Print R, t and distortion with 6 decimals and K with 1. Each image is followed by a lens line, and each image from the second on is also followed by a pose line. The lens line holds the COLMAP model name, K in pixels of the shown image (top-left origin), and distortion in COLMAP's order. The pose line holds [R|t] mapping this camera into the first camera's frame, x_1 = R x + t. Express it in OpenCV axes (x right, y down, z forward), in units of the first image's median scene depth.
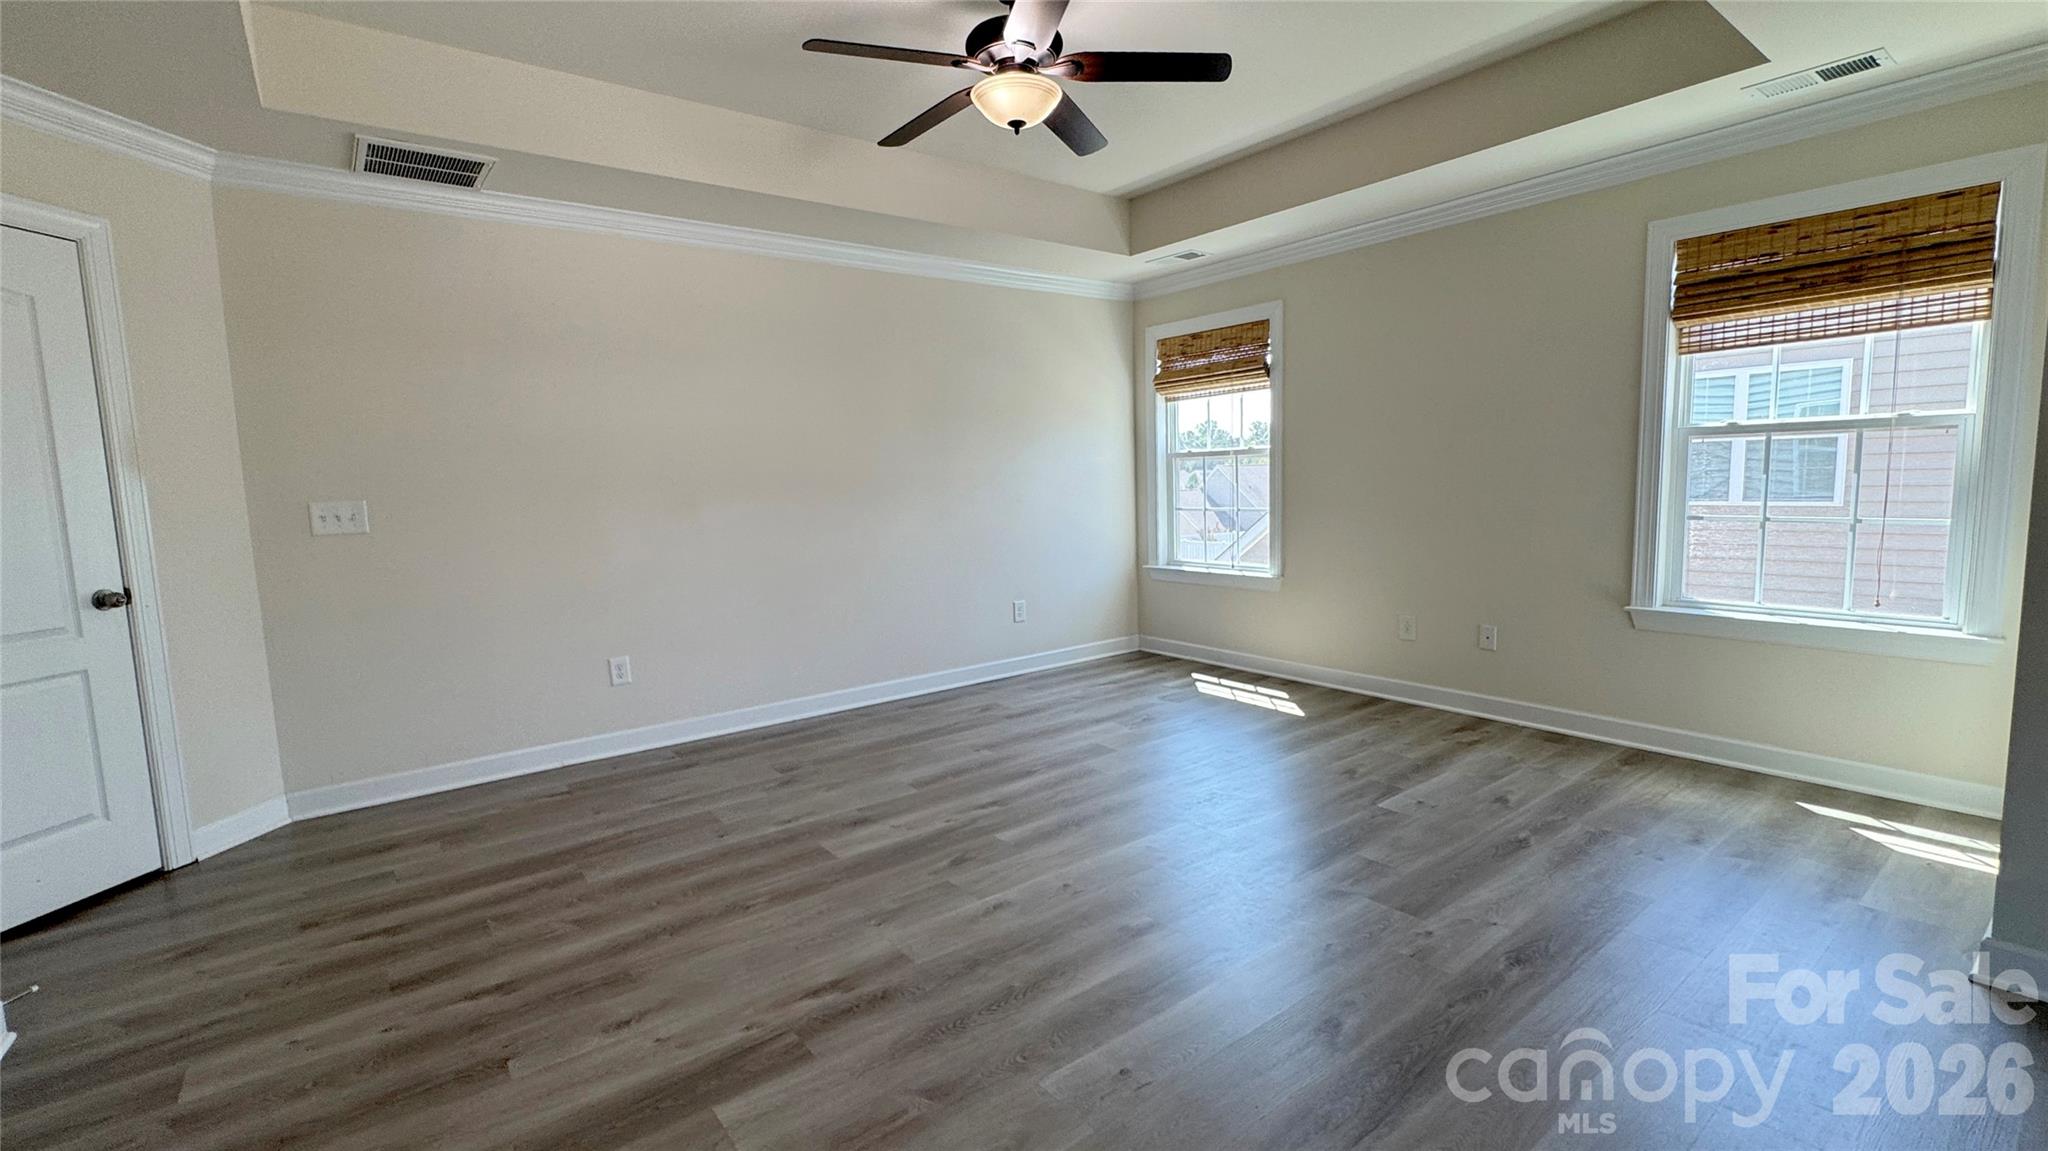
lens RADIAL K [[880.2, 0, 1014.1], [0, 880.2, 575.4], [0, 0, 1]] dist [-0.001697, -0.000119]
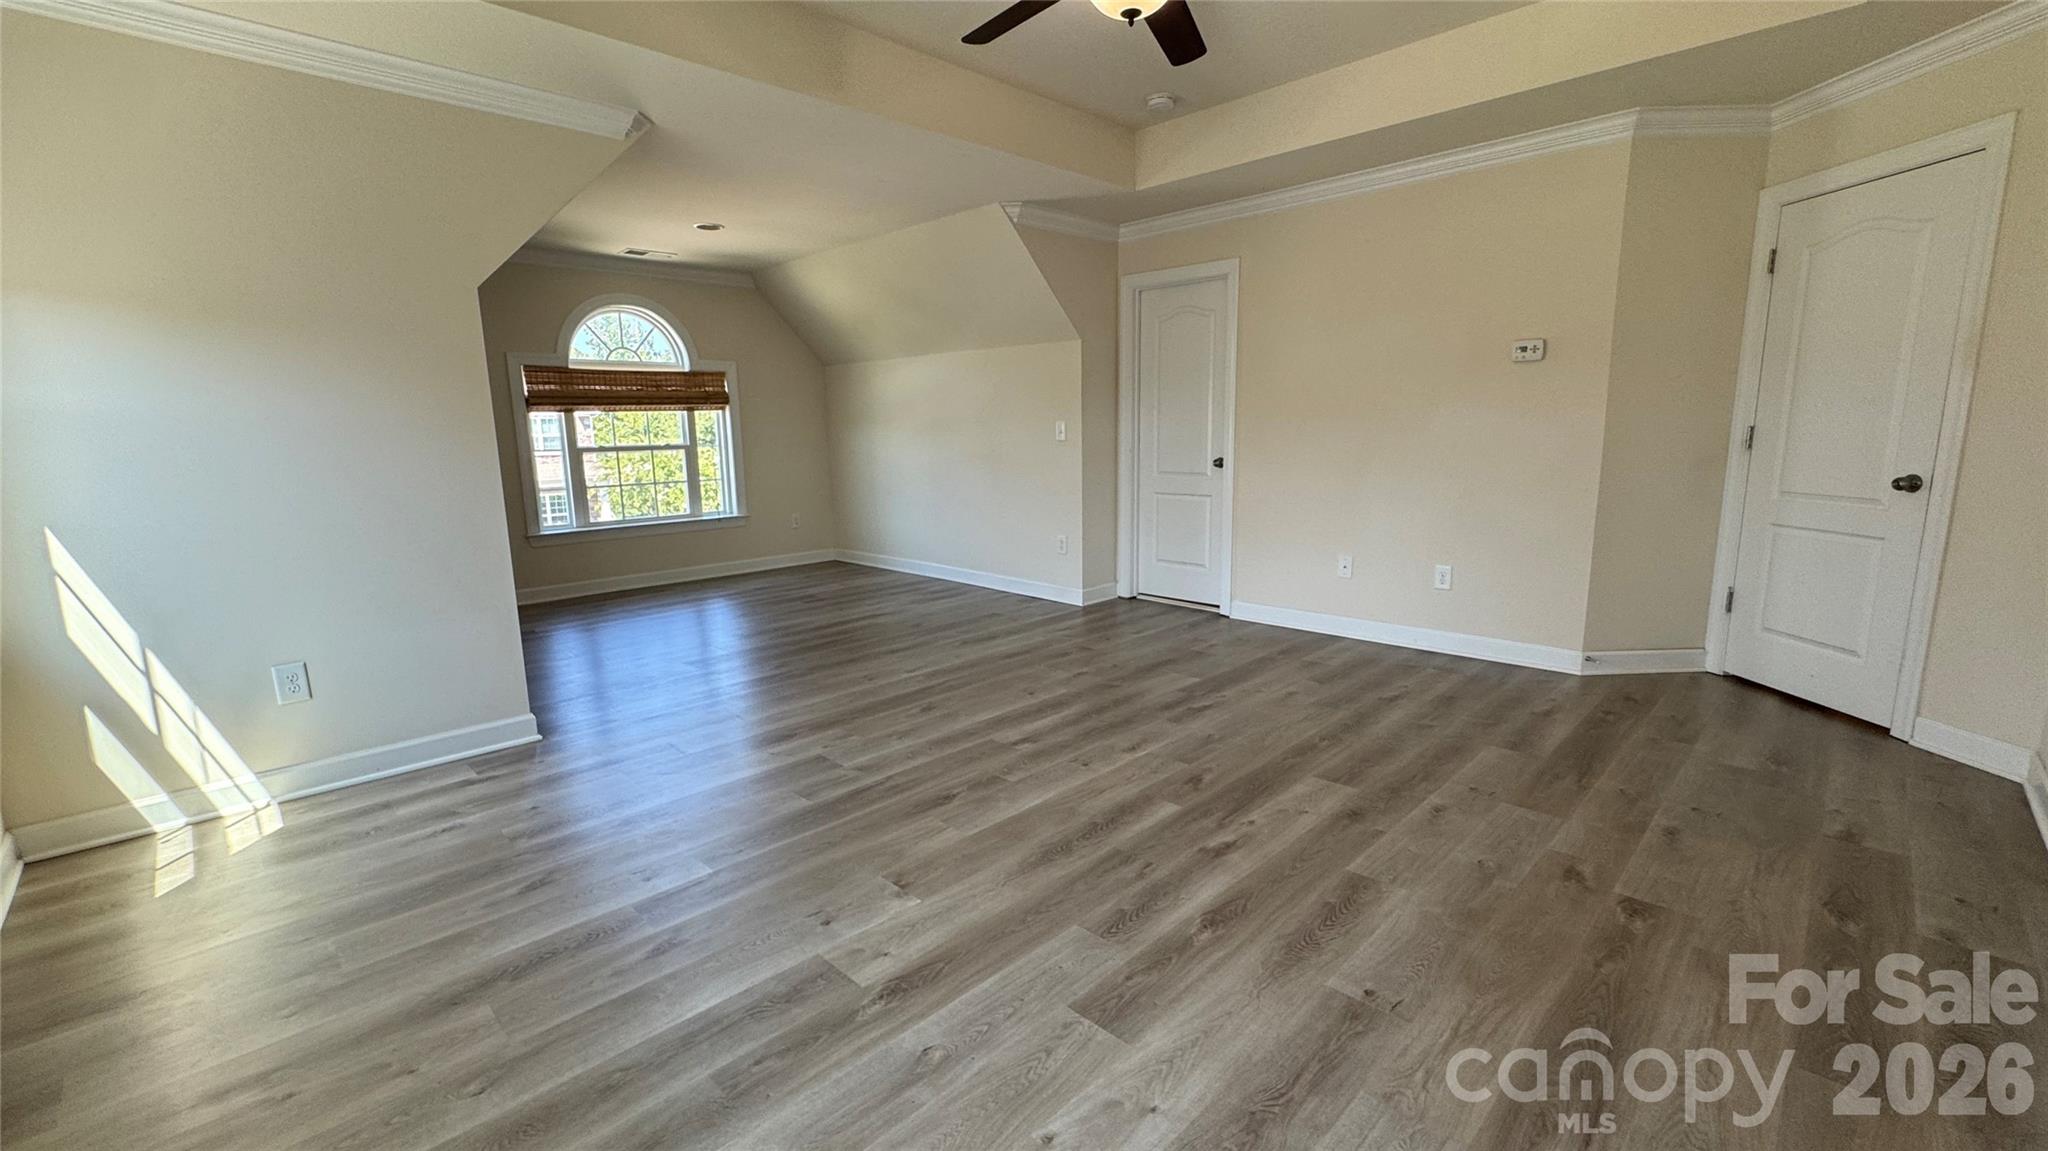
lens RADIAL K [[834.2, 0, 1015.2], [0, 834.2, 571.2], [0, 0, 1]] dist [-0.000013, 0.000129]
pose [[-0.990339, 0.069906, -0.119757, 0.208589], [0.033549, 0.958760, 0.282230, -0.167599], [0.134548, 0.275486, -0.951843, 1.541711]]
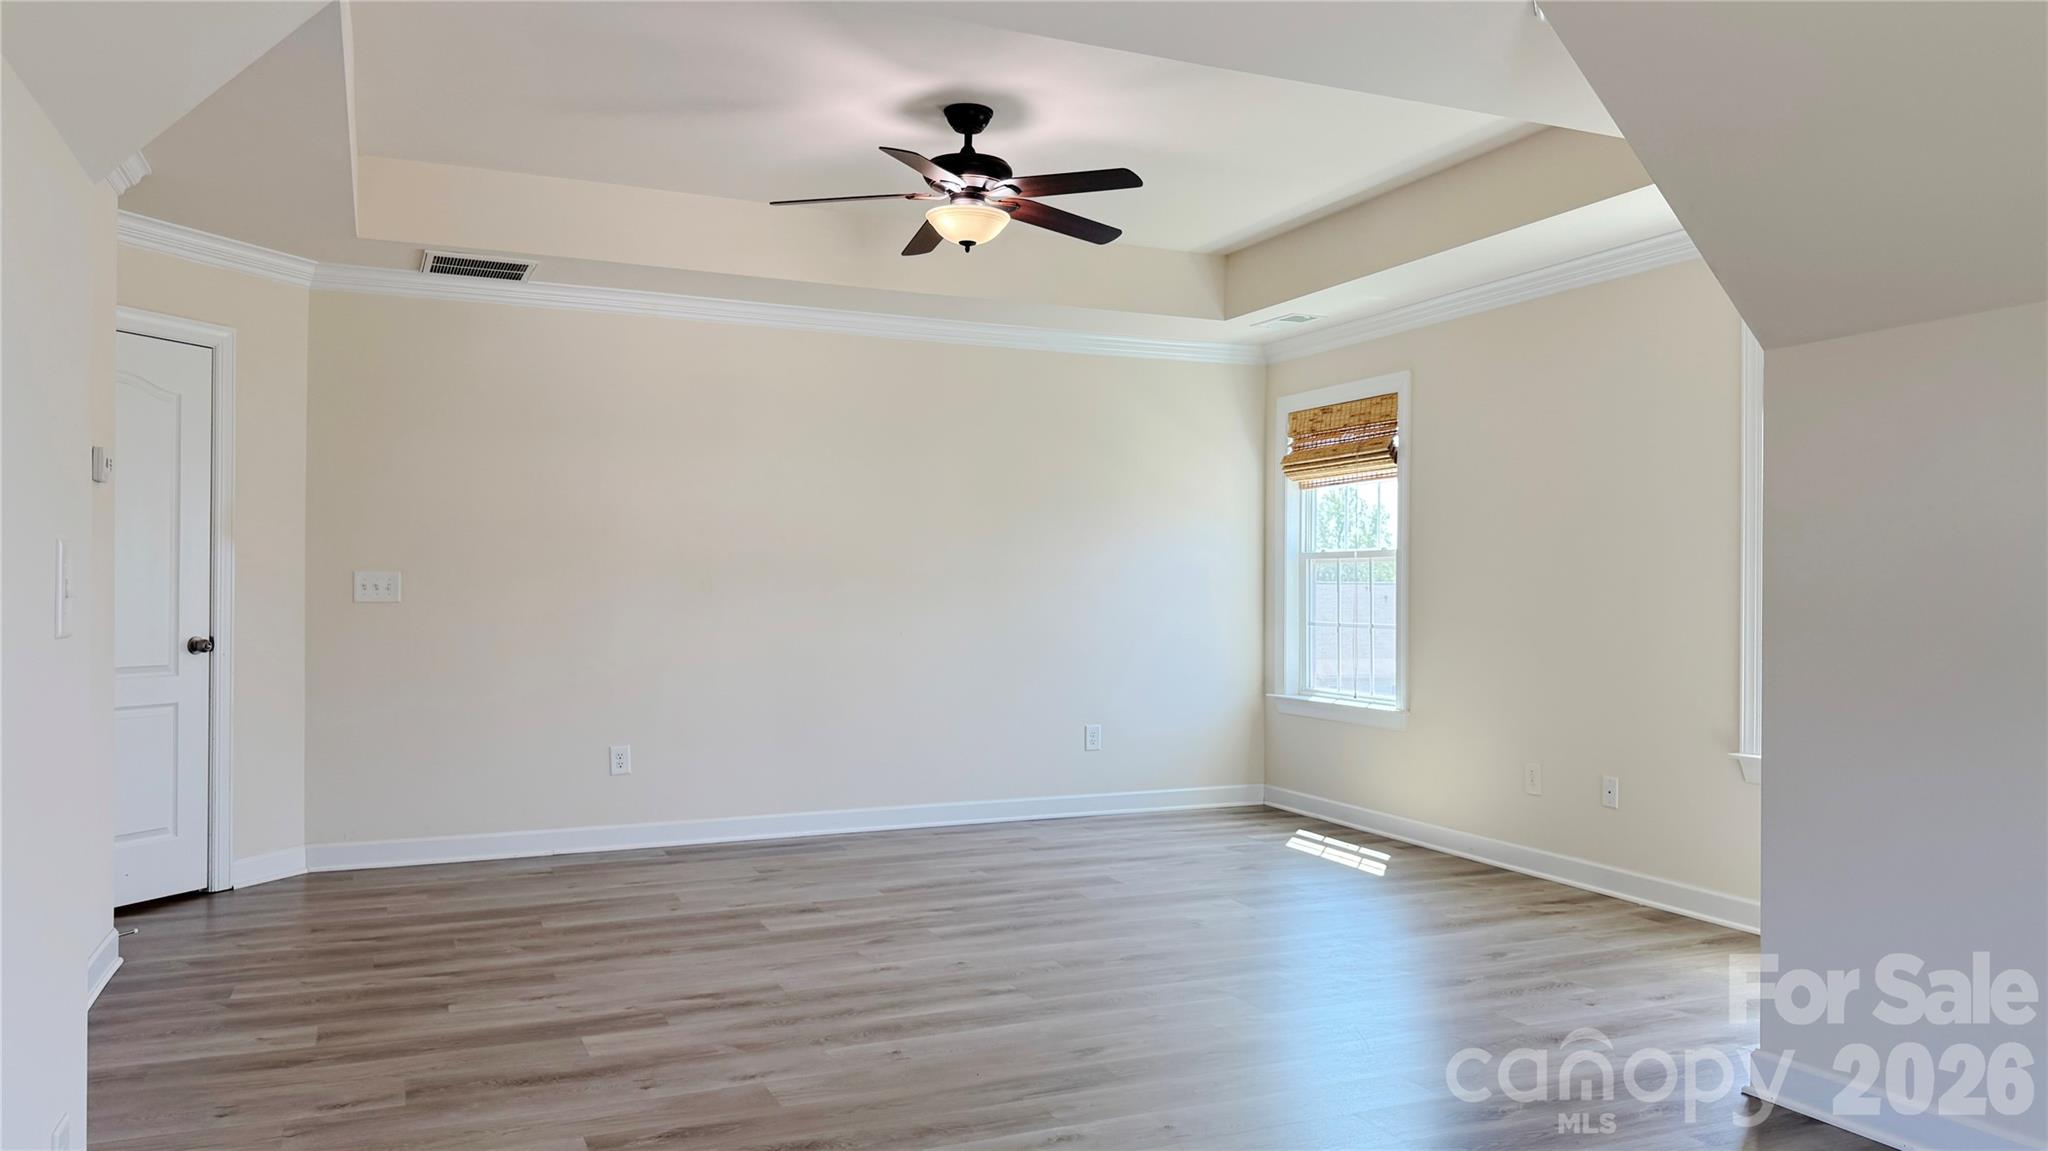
lens RADIAL K [[1434.2, 0, 1019.5], [0, 1434.2, 588.9], [0, 0, 1]] dist [0.128616, -0.229879]
pose [[0.971201, 0.036709, -0.235417, 0.395152], [-0.061652, 0.993128, -0.099482, 0.063732], [0.230147, 0.111131, 0.966790, -0.516836]]
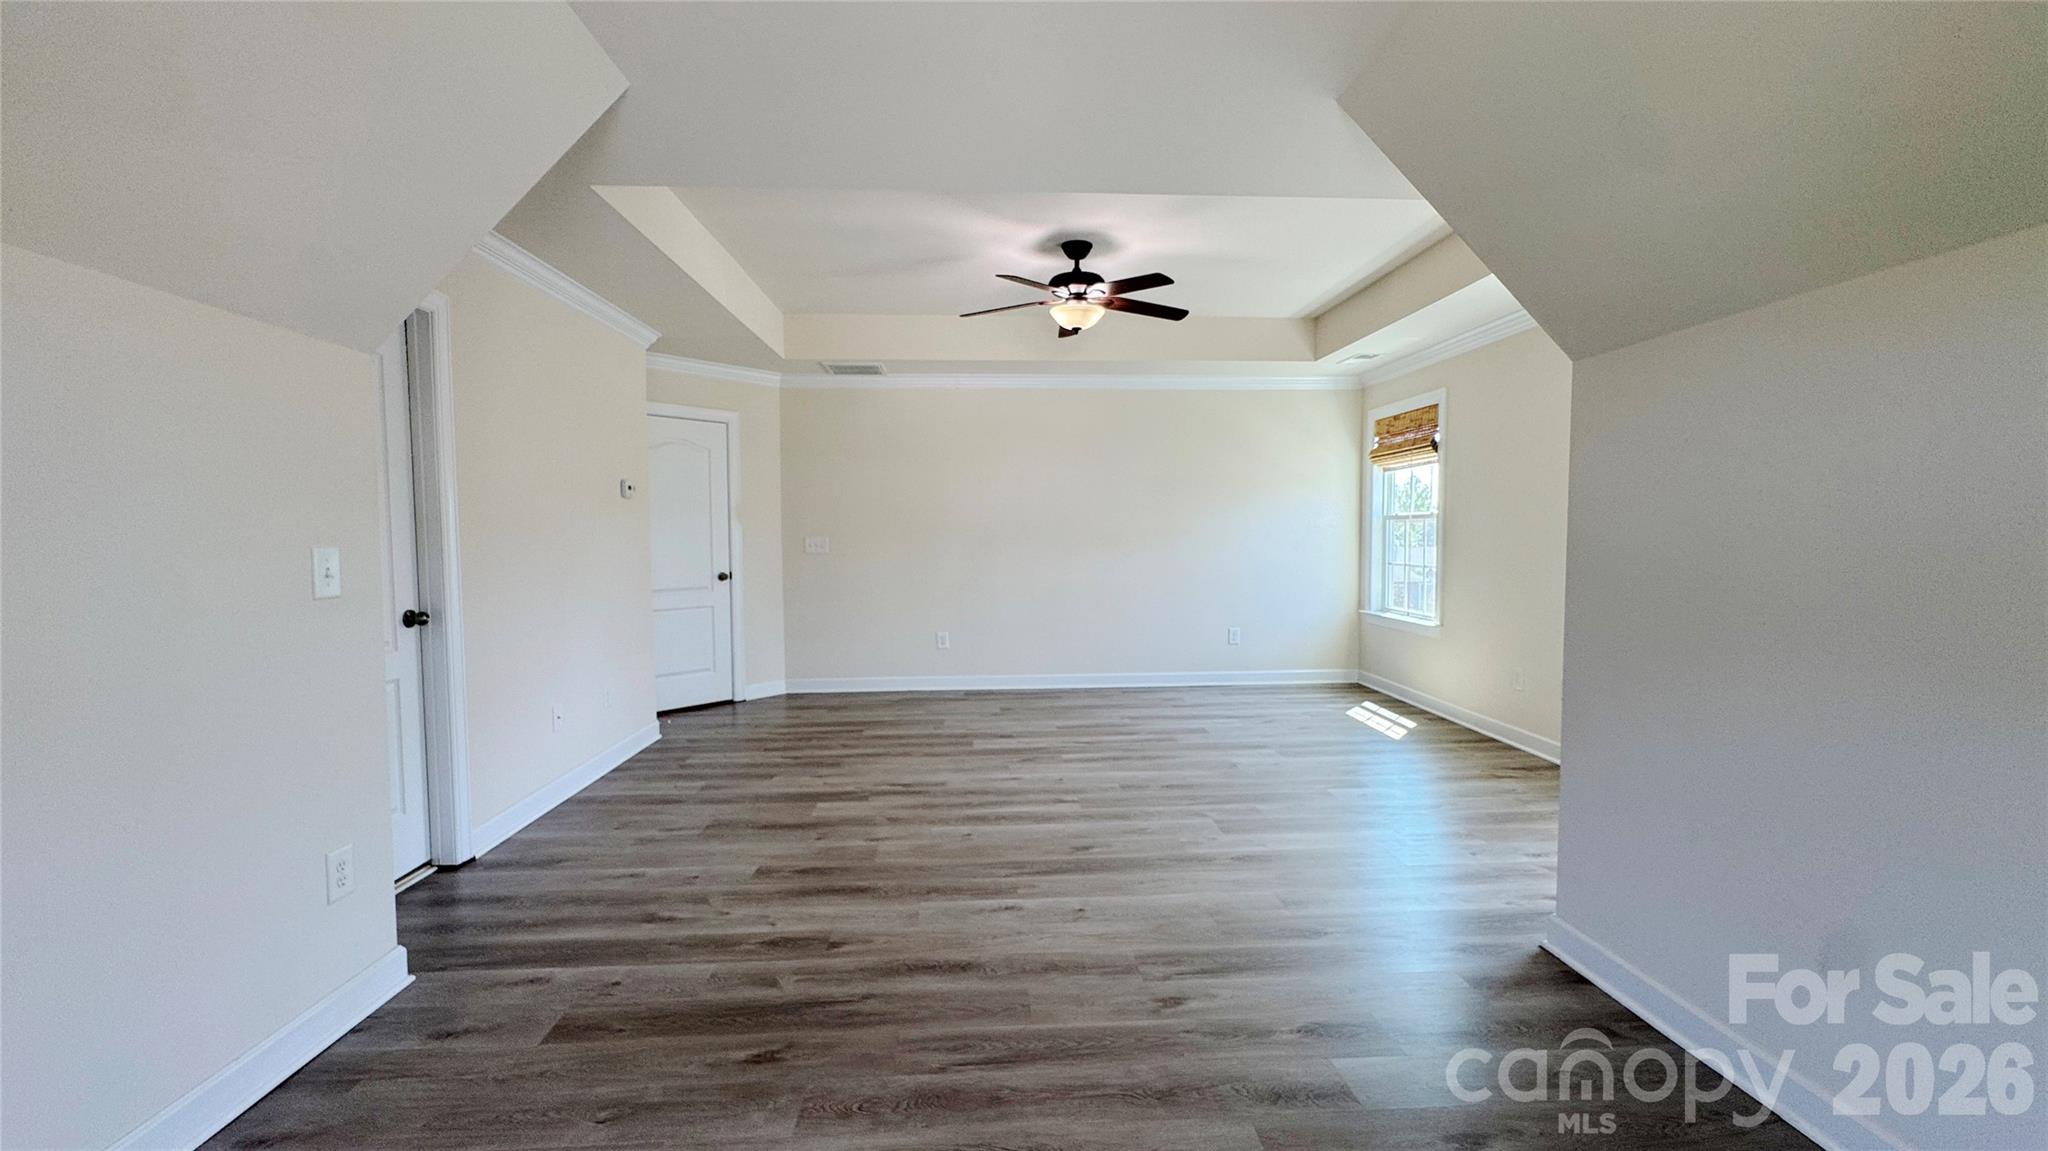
lens RADIAL K [[819.4, 0, 1024.0], [0, 819.4, 575.5], [0, 0, 1]] dist [-0.002284, 0.000270]
pose [[0.826091, 0.056499, -0.560698, 0.662948], [-0.082018, 0.996421, -0.020435, 0.003546], [0.557537, 0.062868, 0.827768, -0.271583]]
